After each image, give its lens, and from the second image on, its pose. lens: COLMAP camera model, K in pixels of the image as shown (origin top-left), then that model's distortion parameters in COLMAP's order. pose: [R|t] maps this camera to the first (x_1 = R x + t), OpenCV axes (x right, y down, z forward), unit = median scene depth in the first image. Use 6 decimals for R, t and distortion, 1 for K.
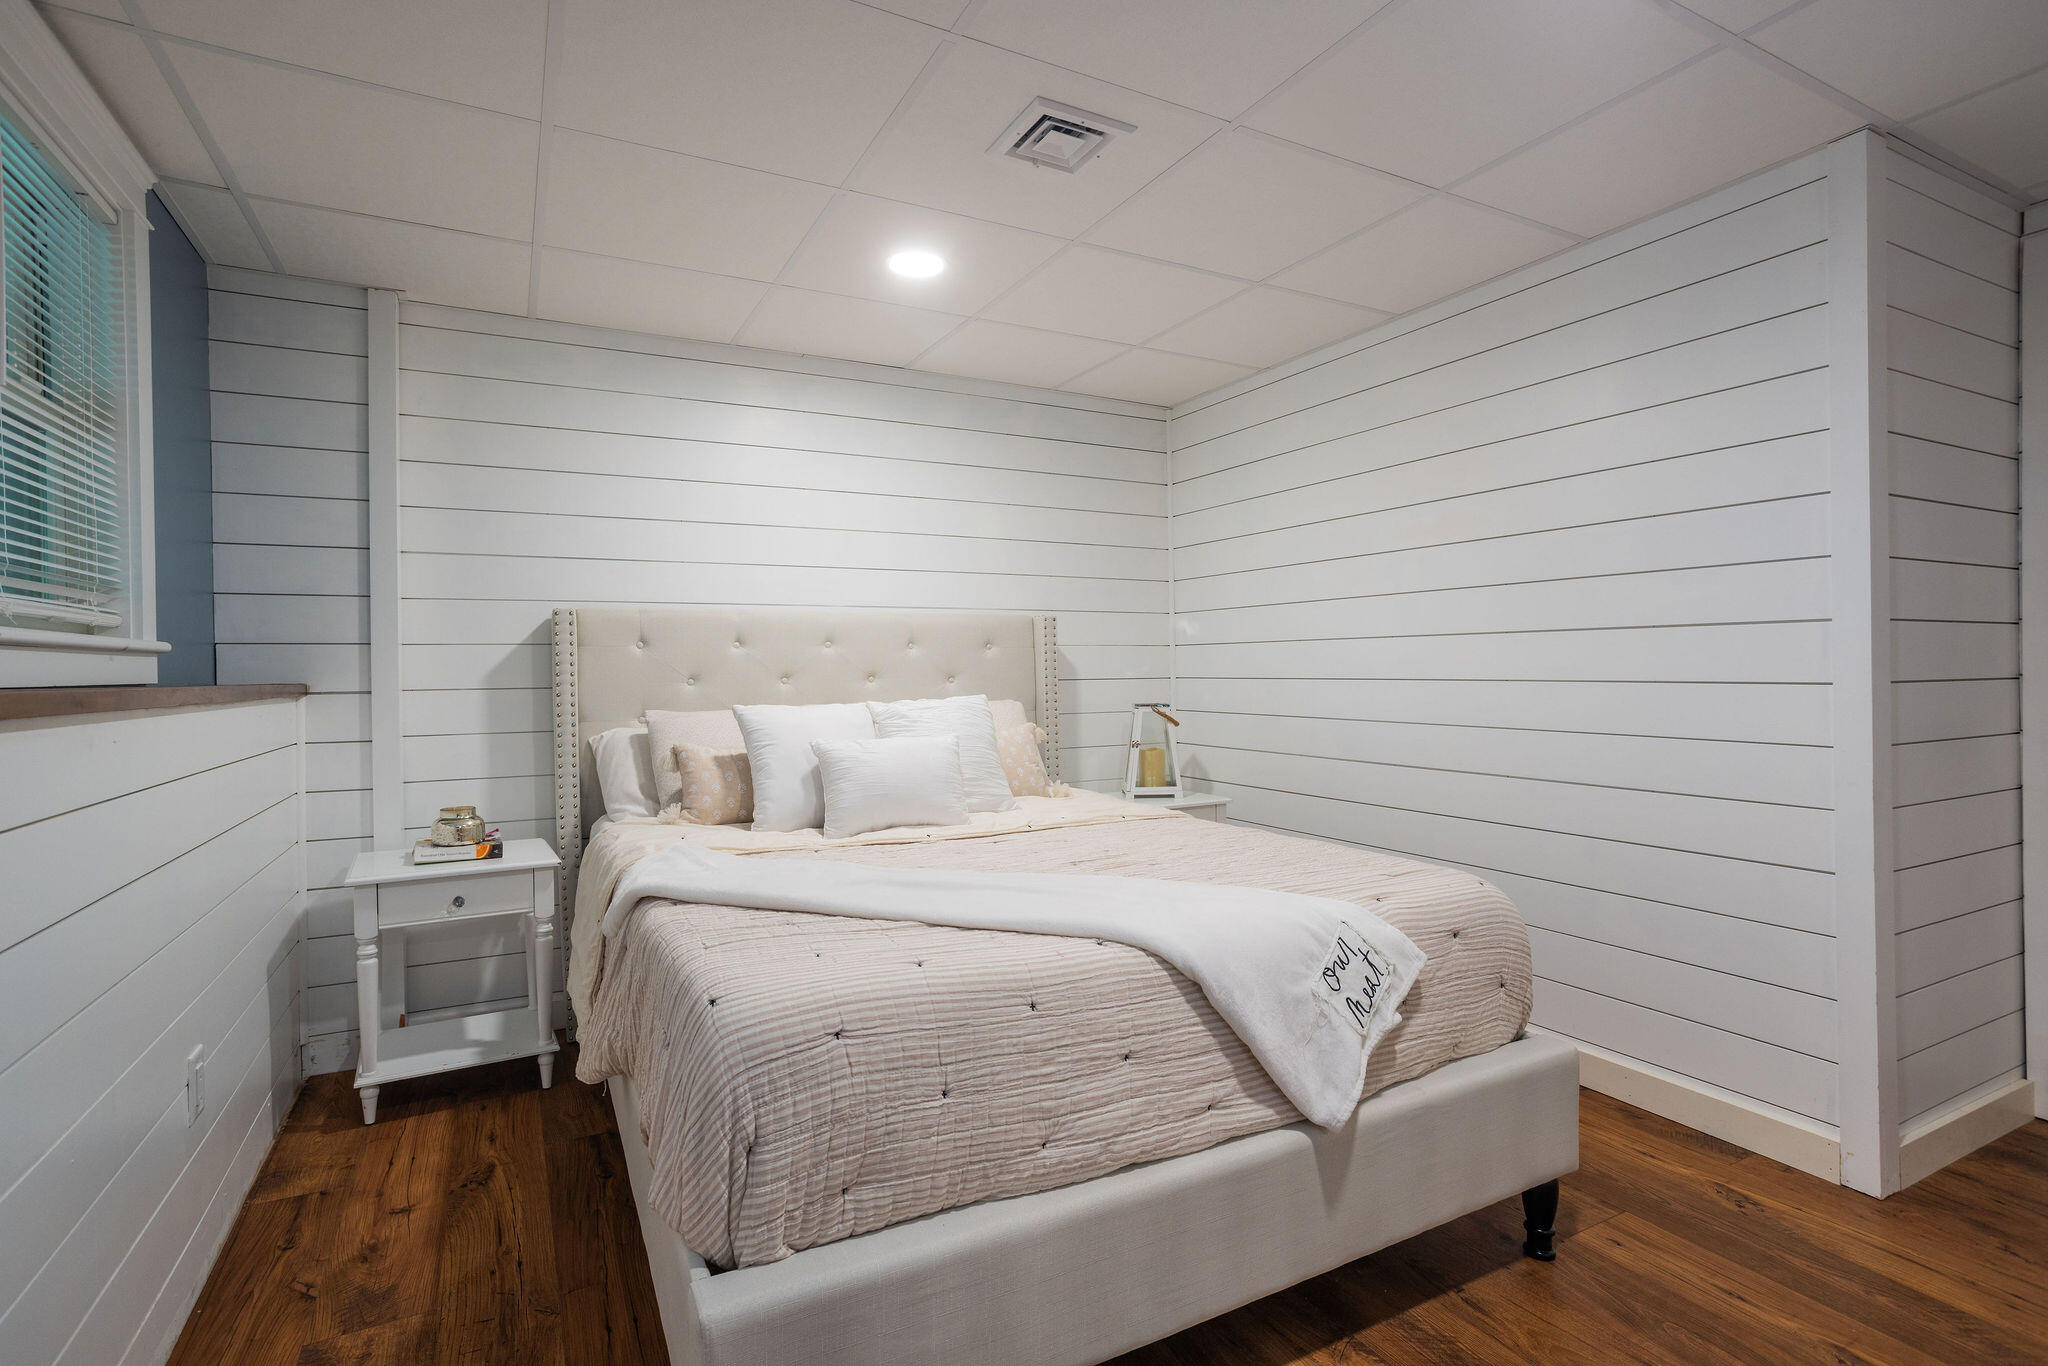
lens RADIAL K [[1003.6, 0, 1020.5], [0, 1003.6, 676.1], [0, 0, 1]] dist [-0.064188, 0.035147]
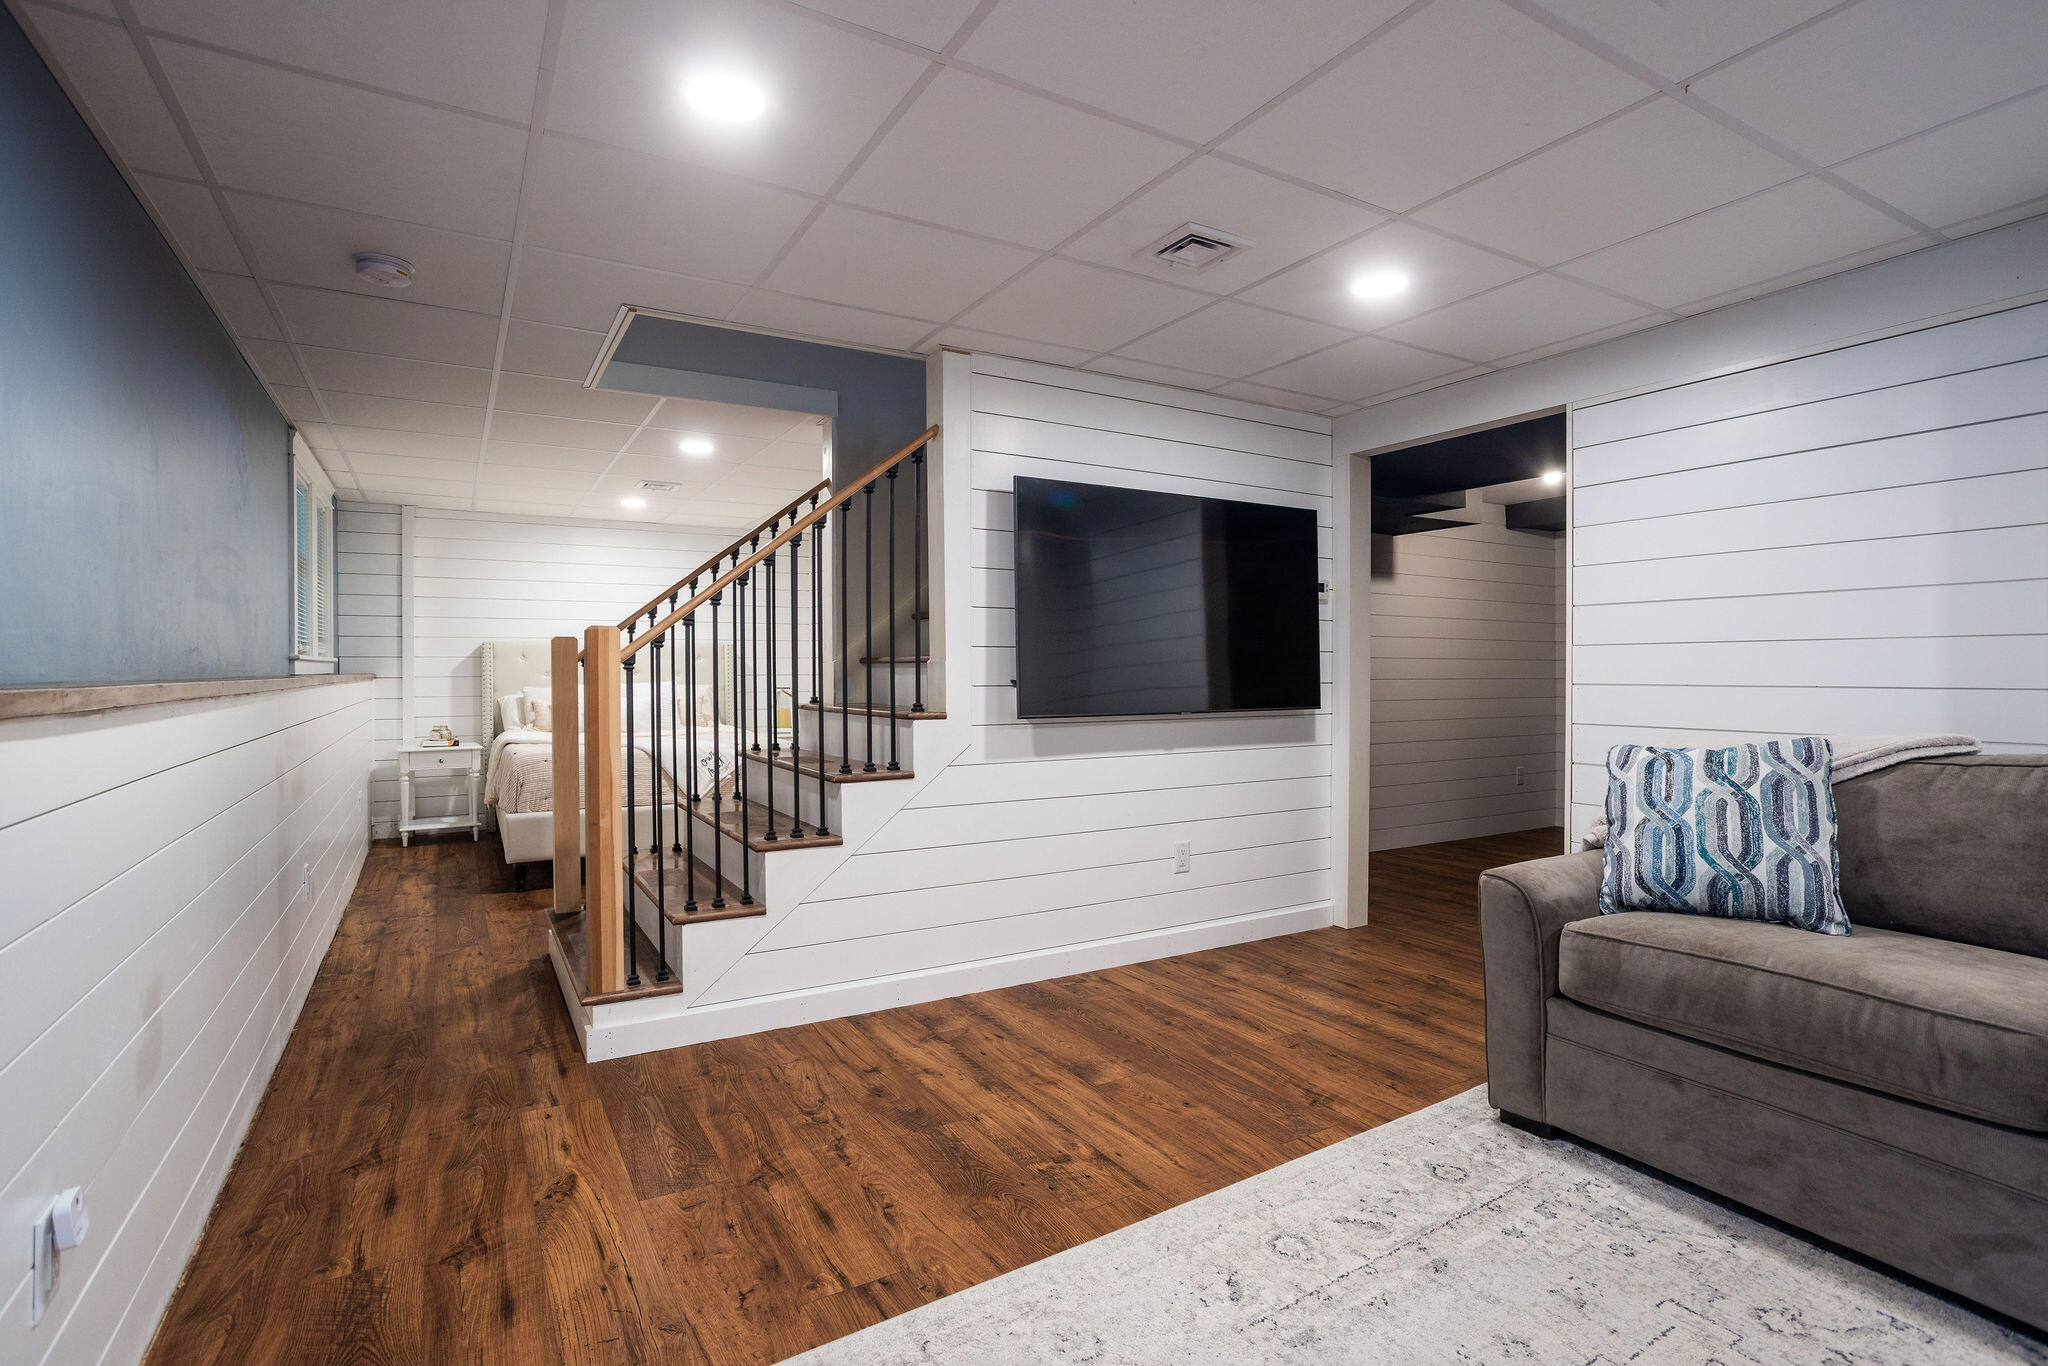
lens RADIAL K [[1003.6, 0, 1020.5], [0, 1003.6, 676.1], [0, 0, 1]] dist [-0.064188, 0.035147]
pose [[0.999011, 0.008827, 0.043589, 0.732804], [-0.008931, 0.999958, 0.002207, -0.005756], [-0.043568, -0.002594, 0.999047, -1.454217]]
